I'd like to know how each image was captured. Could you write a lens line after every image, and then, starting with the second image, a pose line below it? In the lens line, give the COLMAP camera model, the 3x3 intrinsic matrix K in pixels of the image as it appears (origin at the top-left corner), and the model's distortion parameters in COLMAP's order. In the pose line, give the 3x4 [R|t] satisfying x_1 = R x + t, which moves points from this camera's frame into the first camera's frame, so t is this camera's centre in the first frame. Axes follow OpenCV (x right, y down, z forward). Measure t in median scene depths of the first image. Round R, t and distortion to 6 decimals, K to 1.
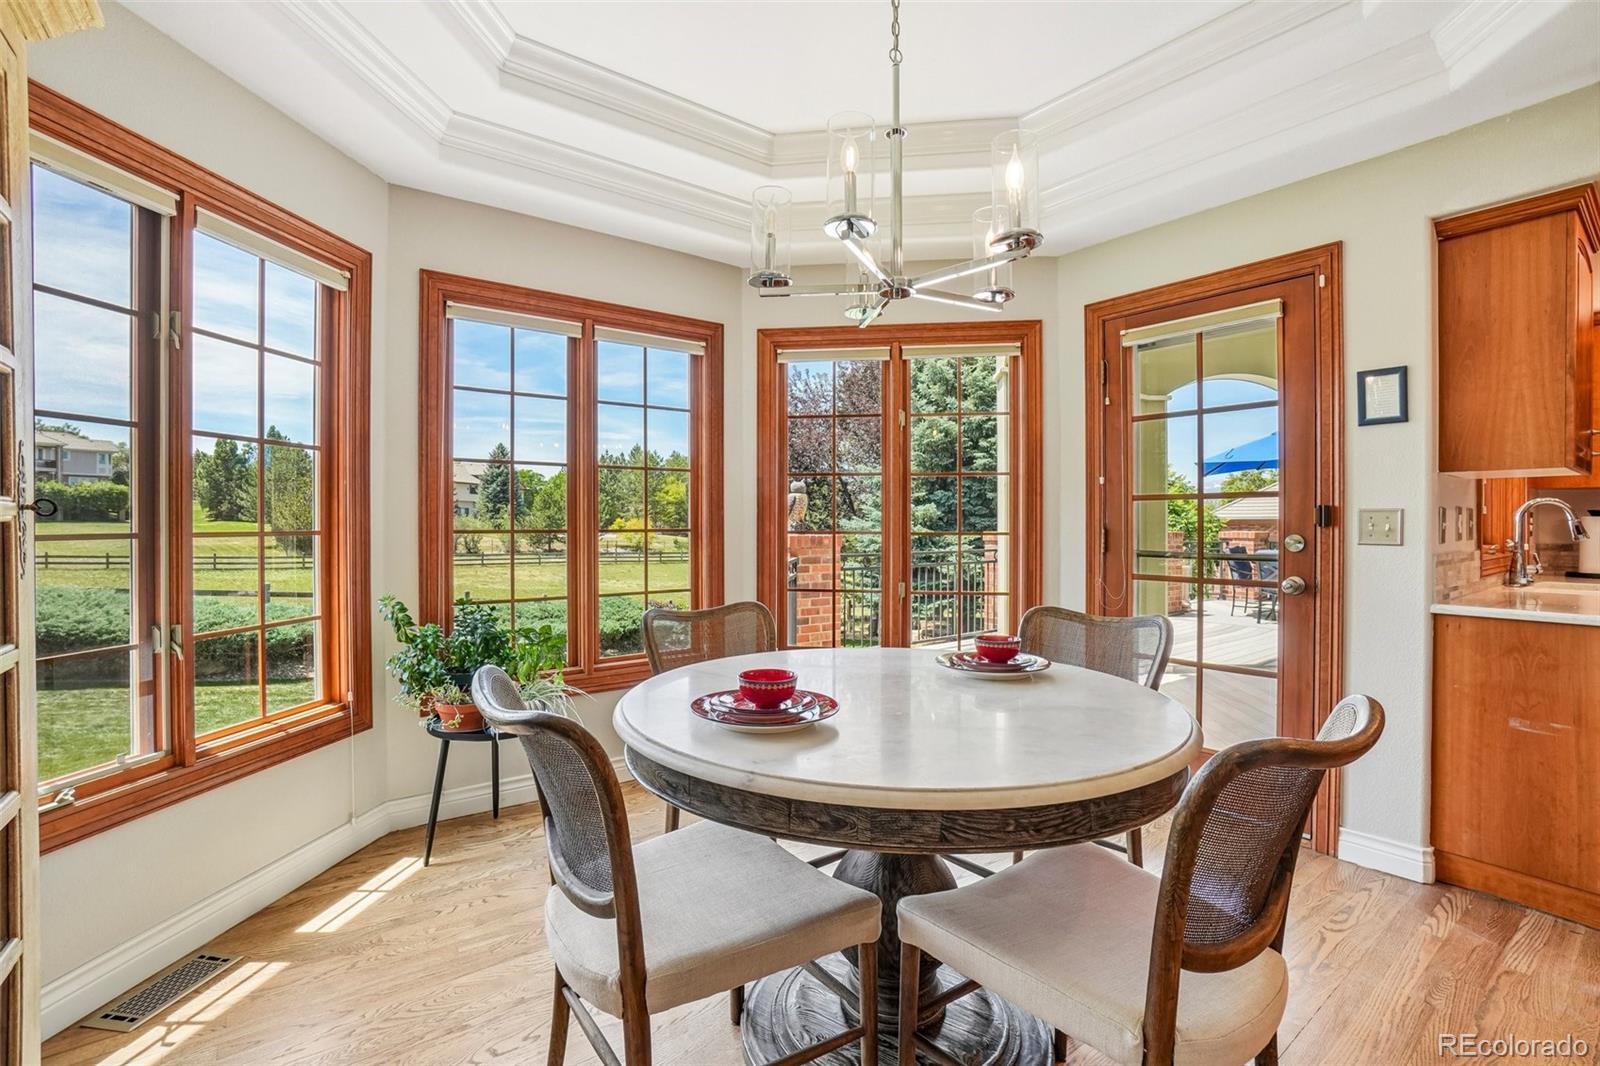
lens RADIAL K [[721.5, 0, 768.4], [0, 721.5, 529.2], [0, 0, 1]] dist [-0.044651, 0.015013]
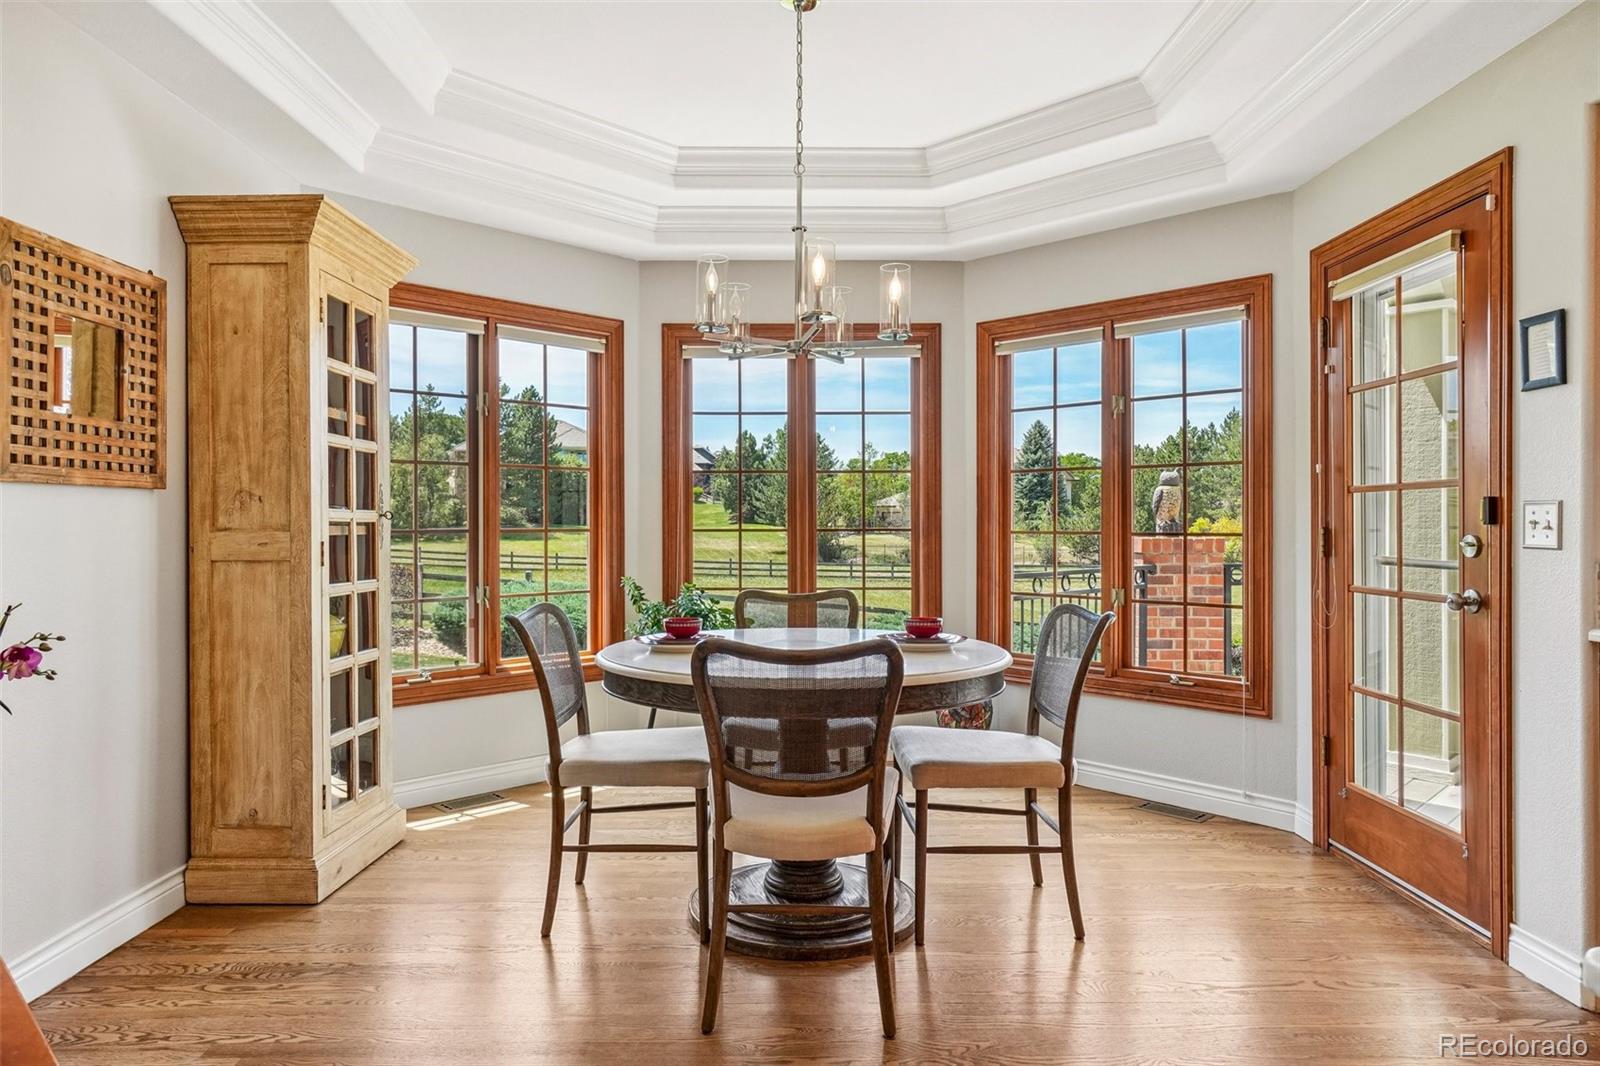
lens RADIAL K [[1020.6, 0, 799.4], [0, 1020.6, 533.4], [0, 0, 1]] dist [-0.000707, 0.013342]
pose [[0.801252, 0.003606, -0.598317, 0.794227], [-0.003779, 0.999992, 0.000967, 0.006487], [0.598316, 0.001486, 0.801259, -0.314230]]
